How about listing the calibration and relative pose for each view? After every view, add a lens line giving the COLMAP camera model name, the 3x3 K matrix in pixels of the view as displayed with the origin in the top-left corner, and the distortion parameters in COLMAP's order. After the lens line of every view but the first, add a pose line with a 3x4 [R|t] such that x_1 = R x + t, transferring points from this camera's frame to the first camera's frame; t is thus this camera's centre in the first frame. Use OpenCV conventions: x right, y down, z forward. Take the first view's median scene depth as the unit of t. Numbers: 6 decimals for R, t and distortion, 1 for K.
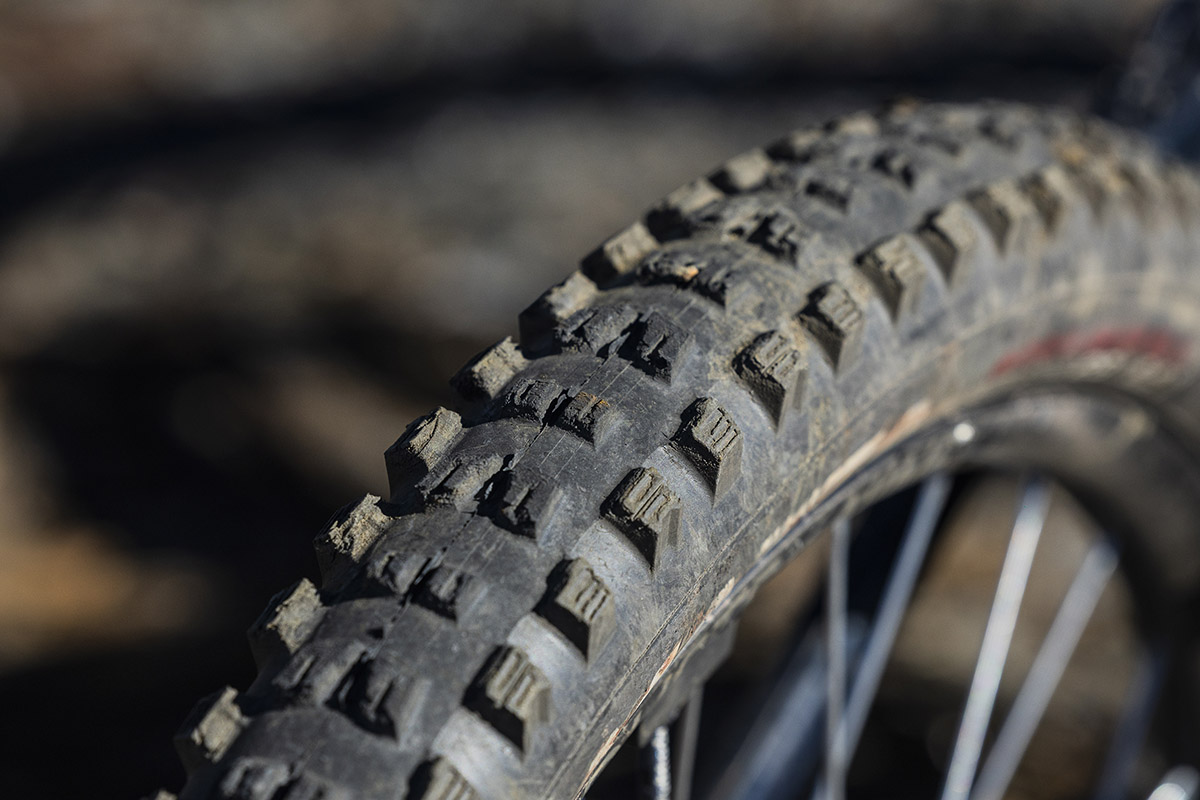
lens RADIAL K [[5033.9, 0, 600.0], [0, 5033.9, 400.0], [0, 0, 1]] dist [-0.343707, -1.157505]
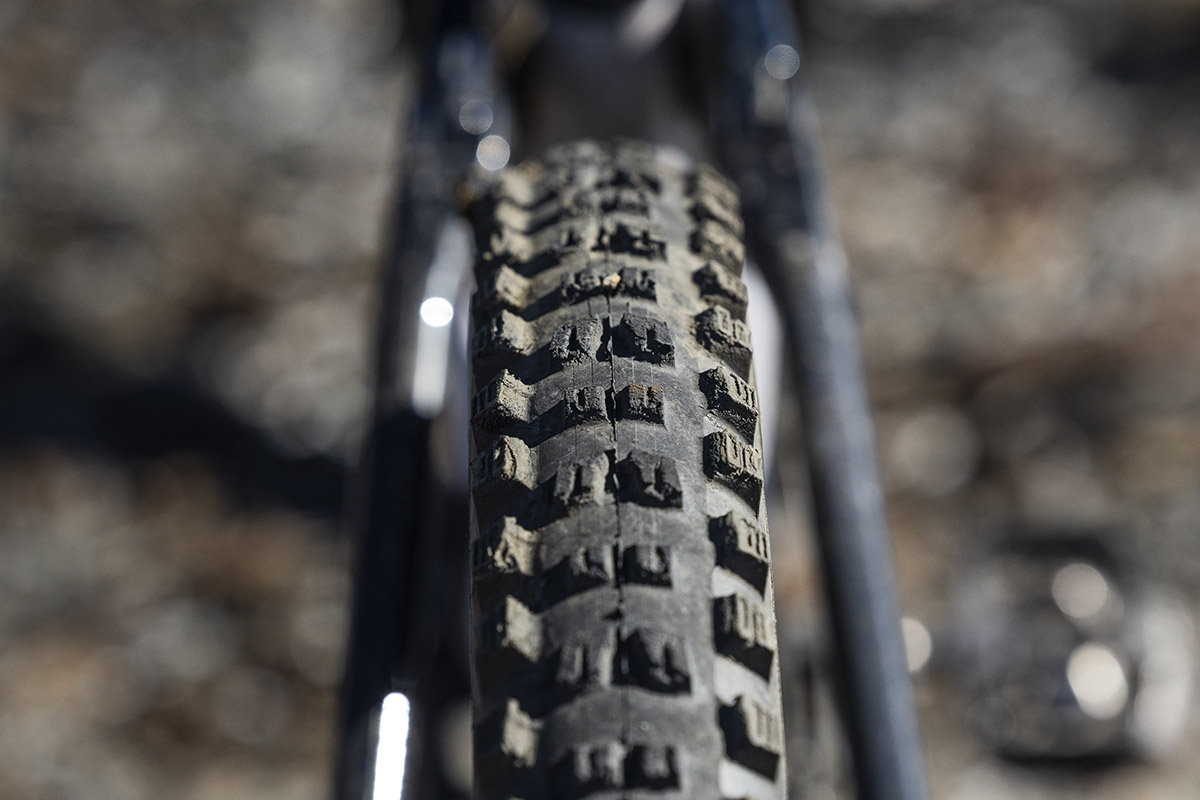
lens RADIAL K [[5033.9, 0, 600.0], [0, 5033.9, 400.0], [0, 0, 1]] dist [-0.343707, -1.157505]
pose [[0.893320, -0.249429, 0.373851, -0.426323], [0.276355, 0.960862, -0.019276, 0.021104], [-0.354412, 0.120535, 0.927288, -0.005971]]
